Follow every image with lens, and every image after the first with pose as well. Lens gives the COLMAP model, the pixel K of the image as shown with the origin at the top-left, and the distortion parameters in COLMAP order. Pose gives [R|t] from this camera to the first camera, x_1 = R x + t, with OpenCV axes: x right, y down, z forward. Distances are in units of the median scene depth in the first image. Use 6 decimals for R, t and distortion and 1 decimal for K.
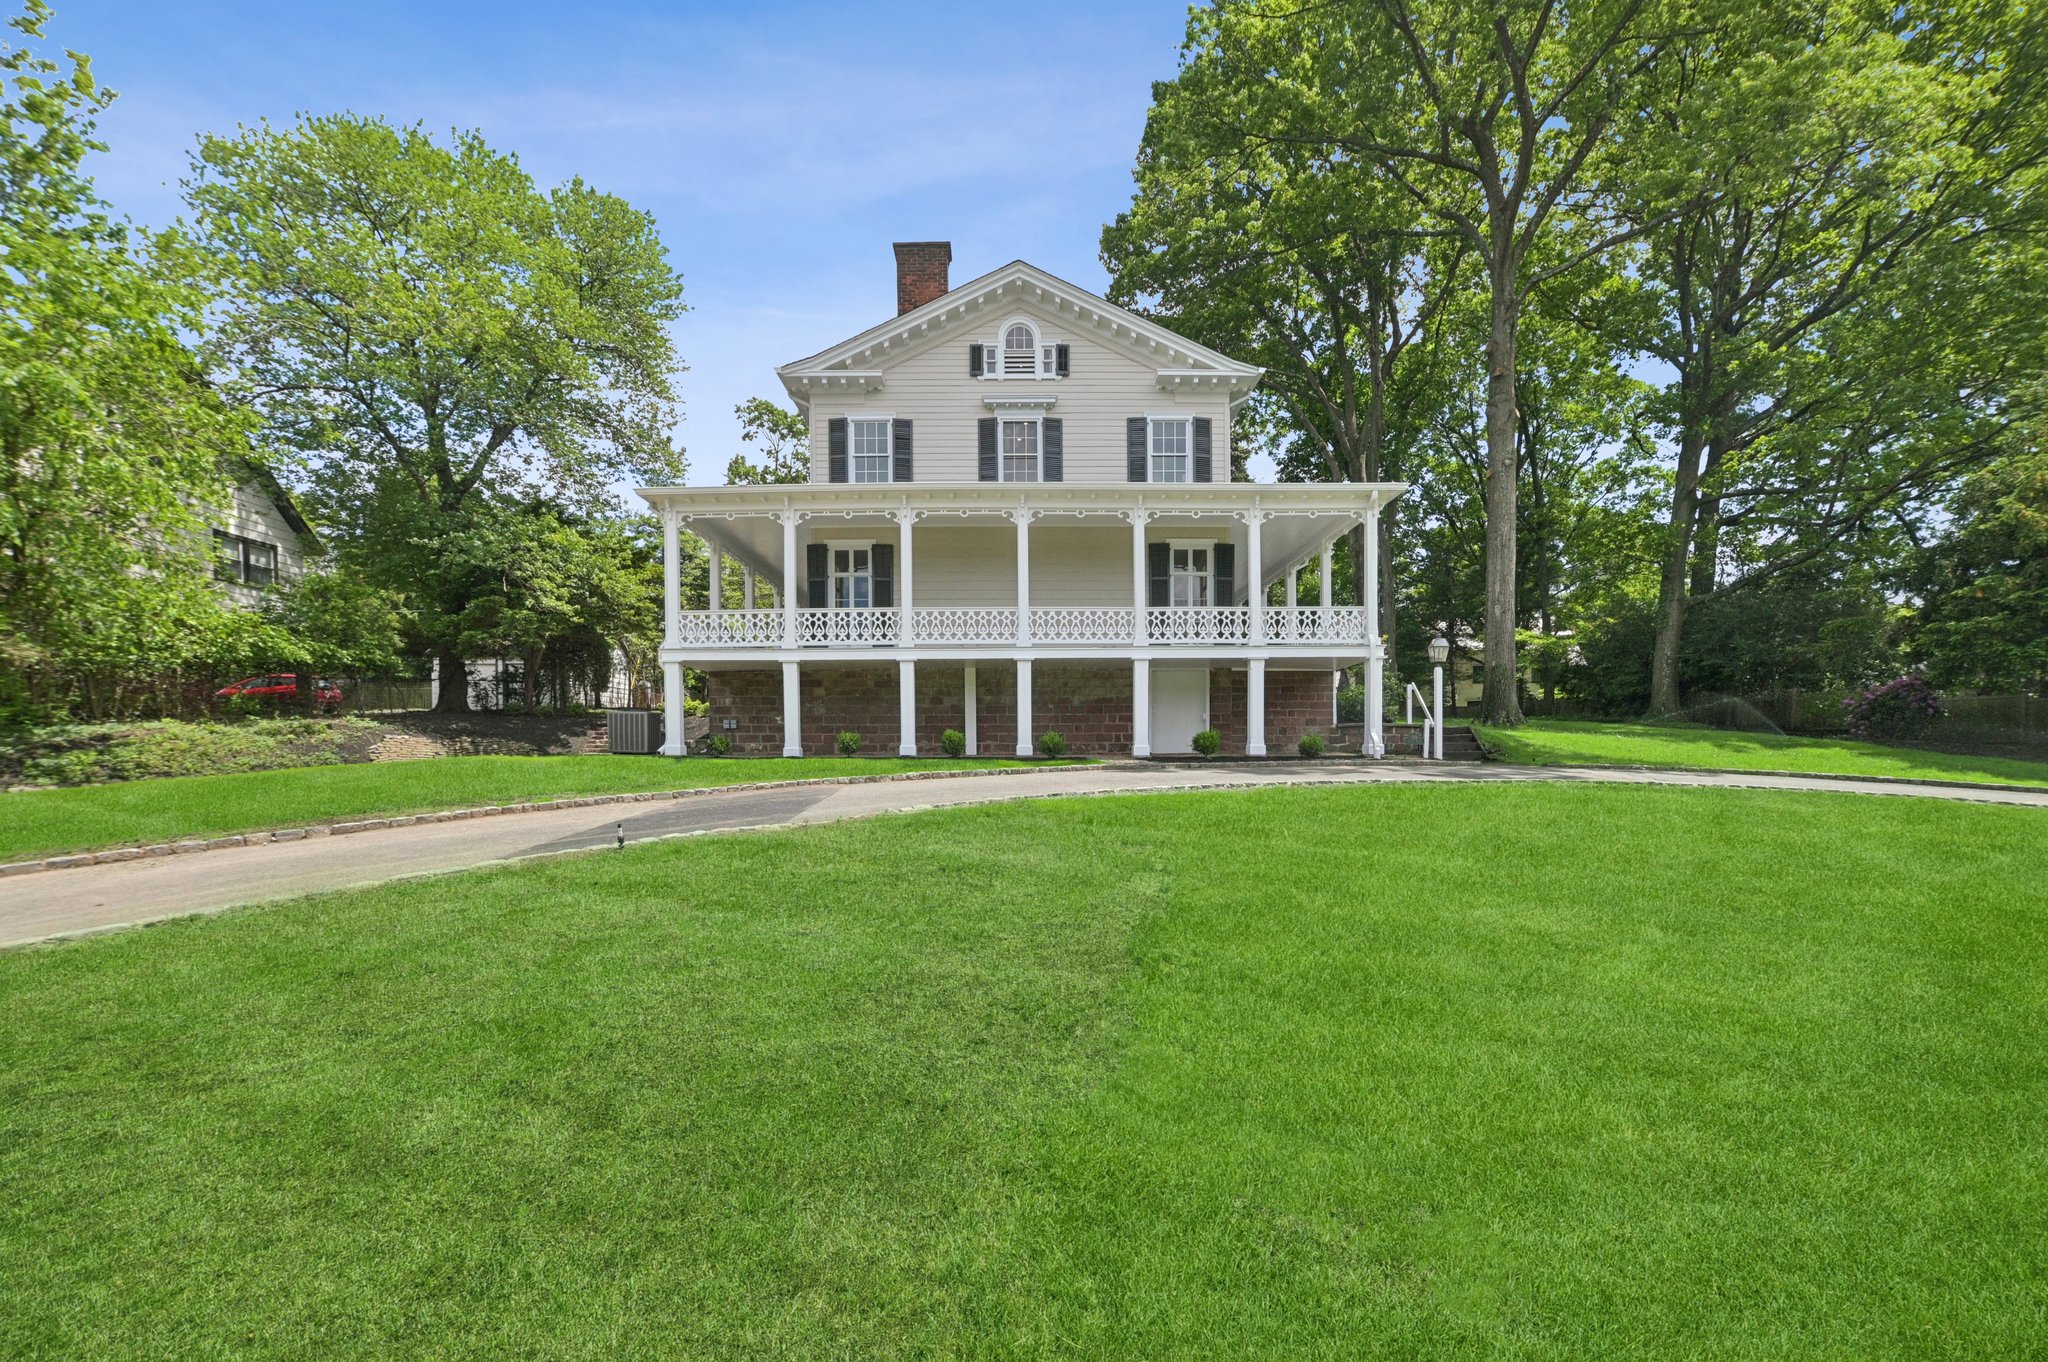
lens RADIAL K [[756.2, 0, 1023.6], [0, 756.2, 755.8], [0, 0, 1]] dist [0.050658, 0.000036]
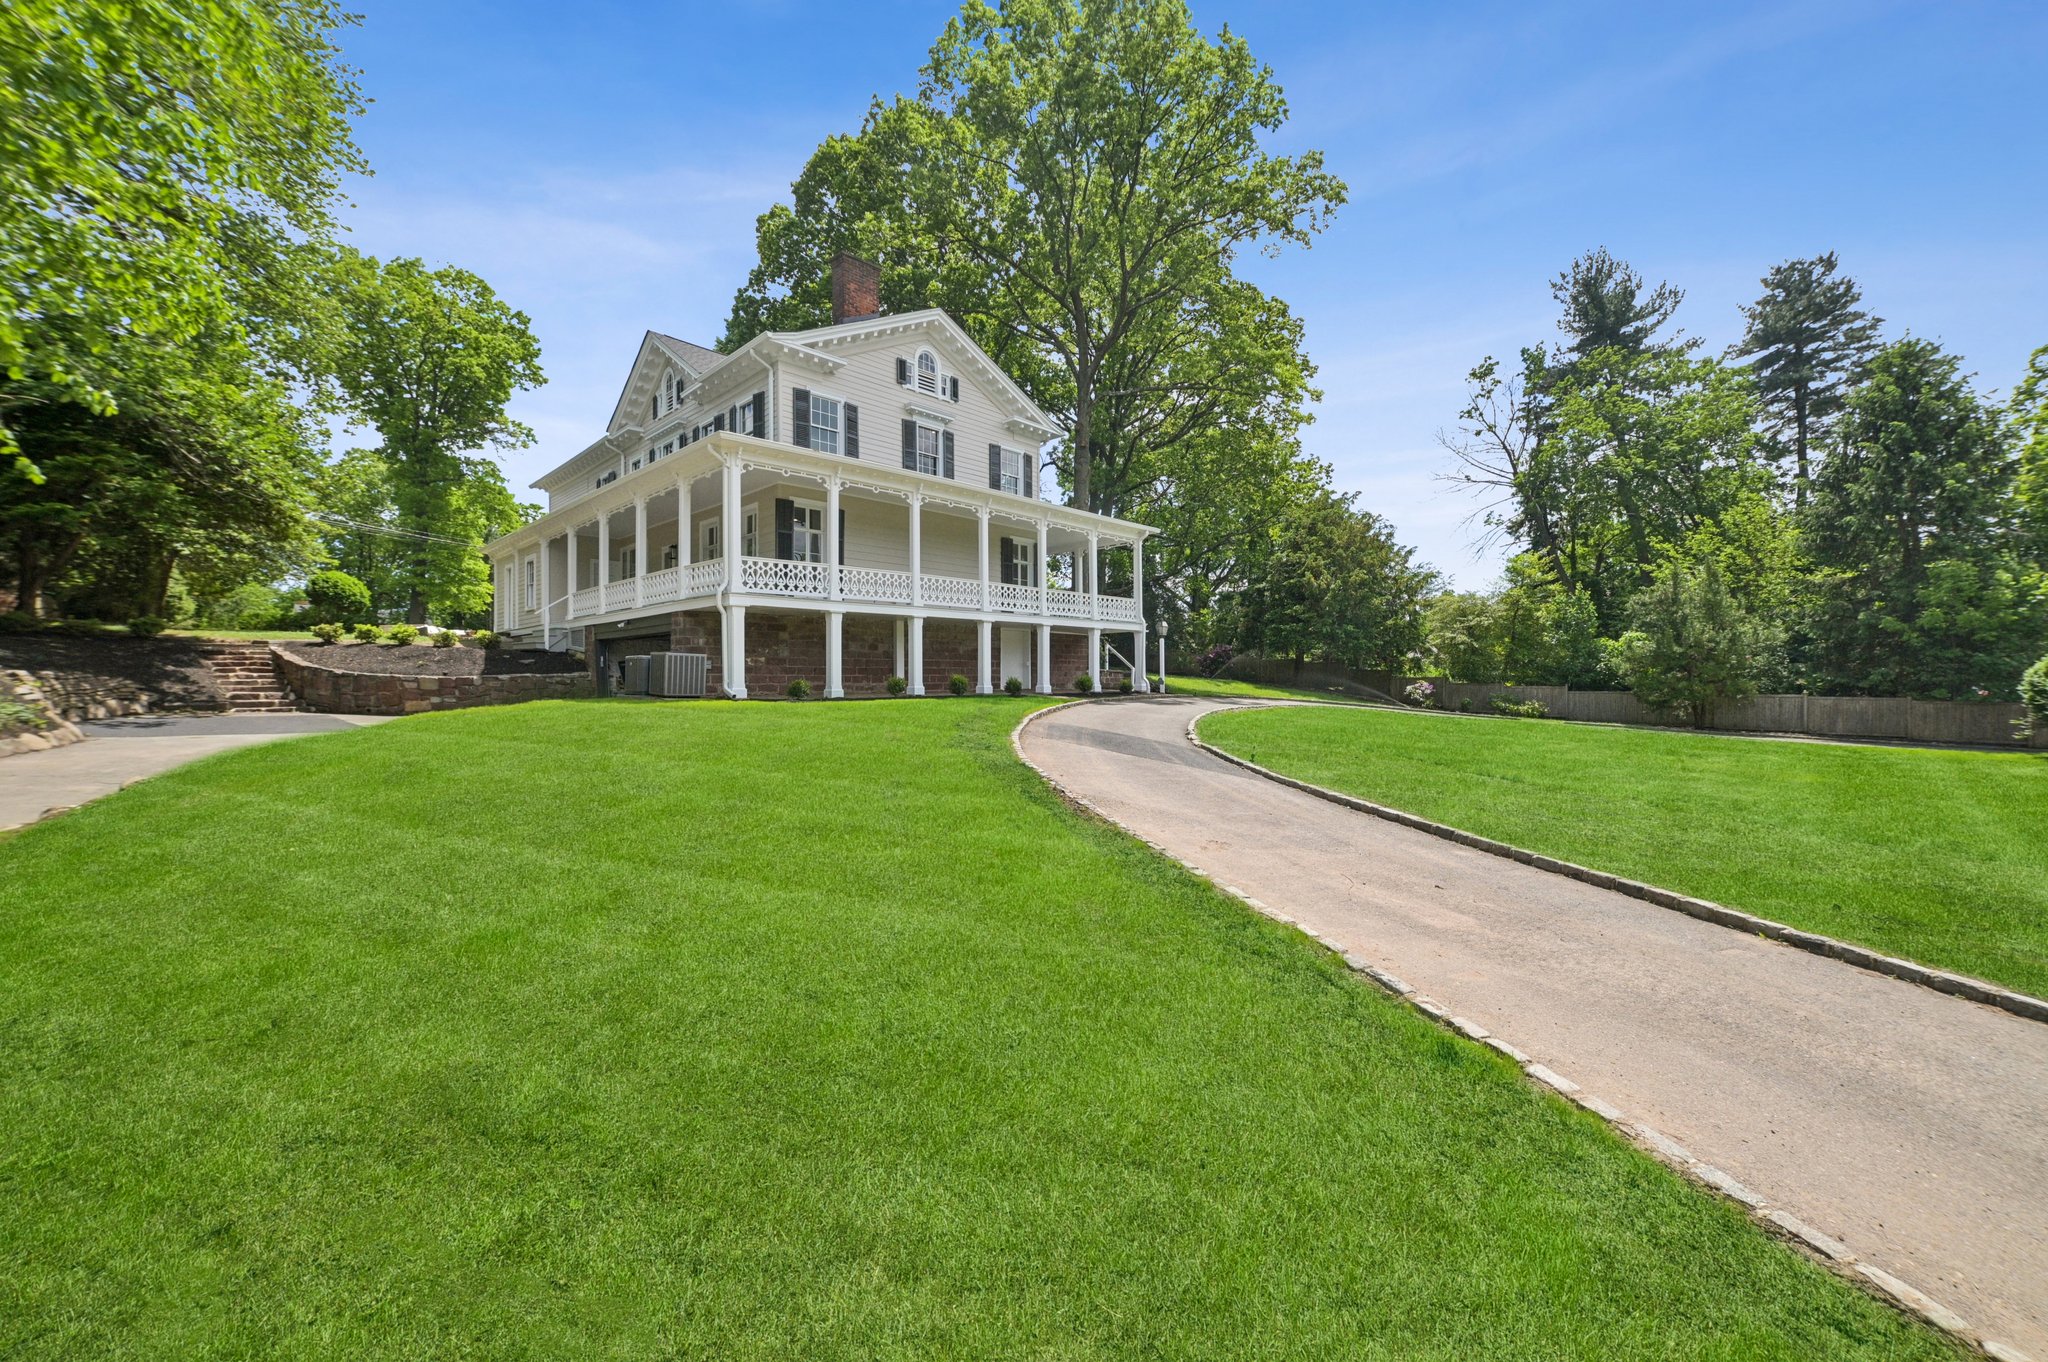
lens RADIAL K [[828.4, 0, 1013.7], [0, 828.4, 695.7], [0, 0, 1]] dist [0.000034, 0.000025]
pose [[0.690853, -0.019261, 0.722738, -0.896185], [0.030534, 0.999530, -0.002549, 0.008058], [-0.722350, 0.023829, 0.691117, -0.027540]]
